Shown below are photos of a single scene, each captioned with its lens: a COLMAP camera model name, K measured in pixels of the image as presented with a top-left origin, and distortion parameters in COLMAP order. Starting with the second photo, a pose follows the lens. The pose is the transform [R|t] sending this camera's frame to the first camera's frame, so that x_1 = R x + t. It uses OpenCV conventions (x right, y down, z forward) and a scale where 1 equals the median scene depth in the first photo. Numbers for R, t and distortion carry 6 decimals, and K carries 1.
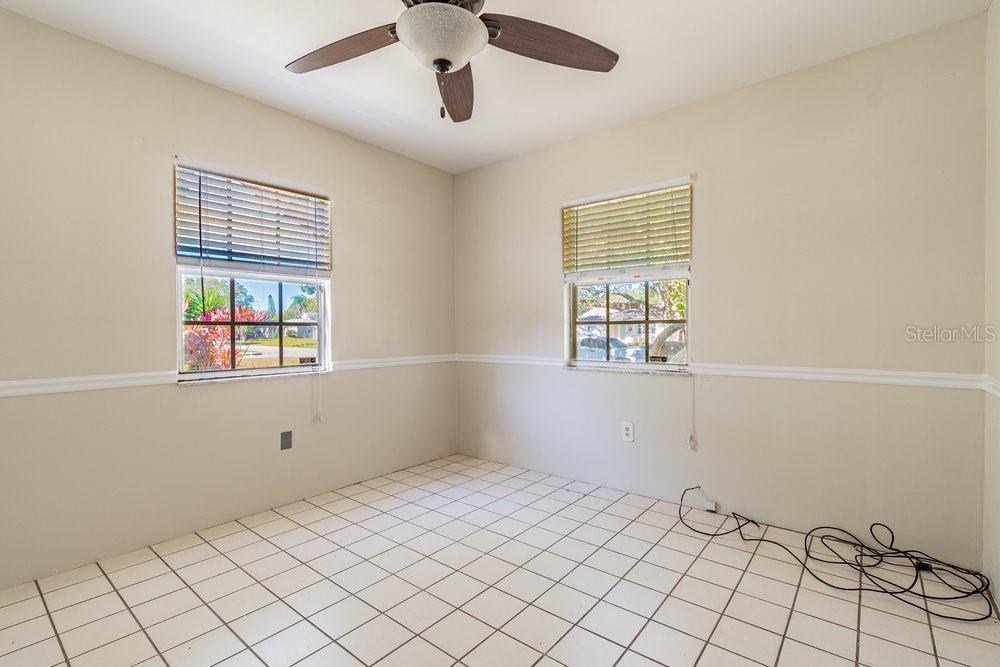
lens RADIAL K [[454.6, 0, 500.0], [0, 454.6, 333.5], [0, 0, 1]] dist [-0.000021, -0.000013]
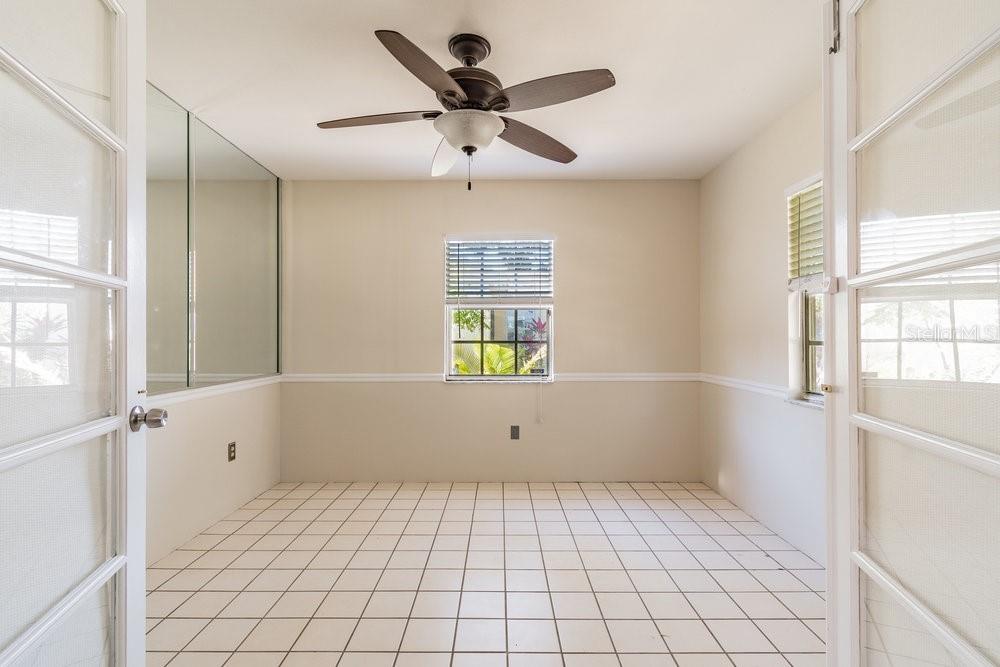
lens RADIAL K [[454.6, 0, 500.0], [0, 454.6, 333.5], [0, 0, 1]] dist [-0.000021, -0.000013]
pose [[0.633015, -0.003805, -0.774131, 0.479158], [-0.007043, 0.999918, -0.010674, -0.030258], [0.774108, 0.012209, 0.632936, 0.138279]]
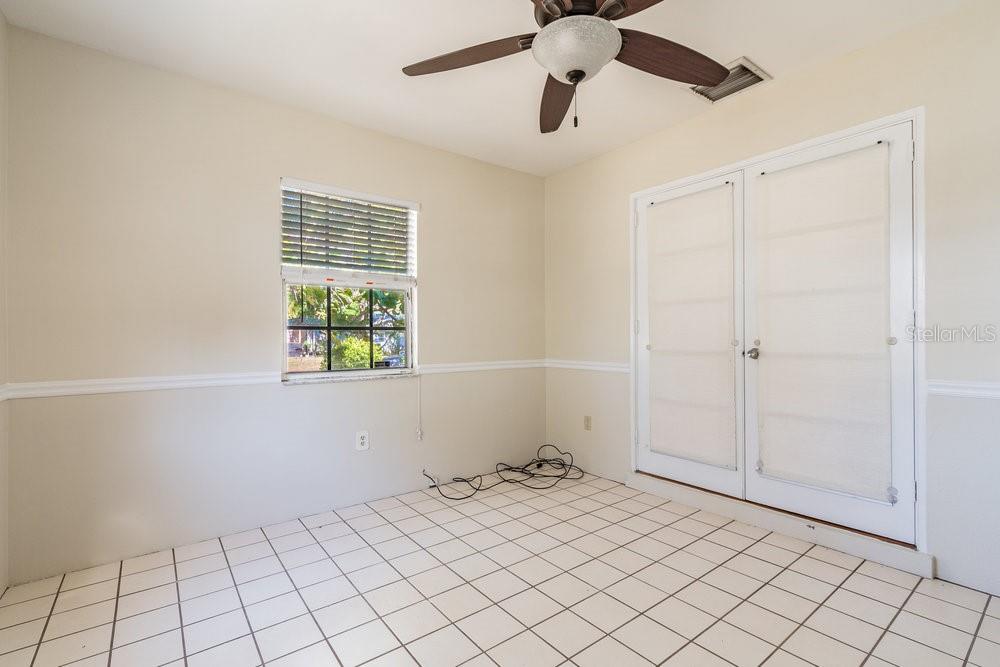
lens RADIAL K [[454.6, 0, 500.0], [0, 454.6, 333.5], [0, 0, 1]] dist [-0.000021, -0.000013]
pose [[0.228724, 0.010716, 0.973432, -0.608620], [0.008432, 0.999880, -0.012988, 0.000835], [-0.973455, 0.011179, 0.228606, 0.490210]]
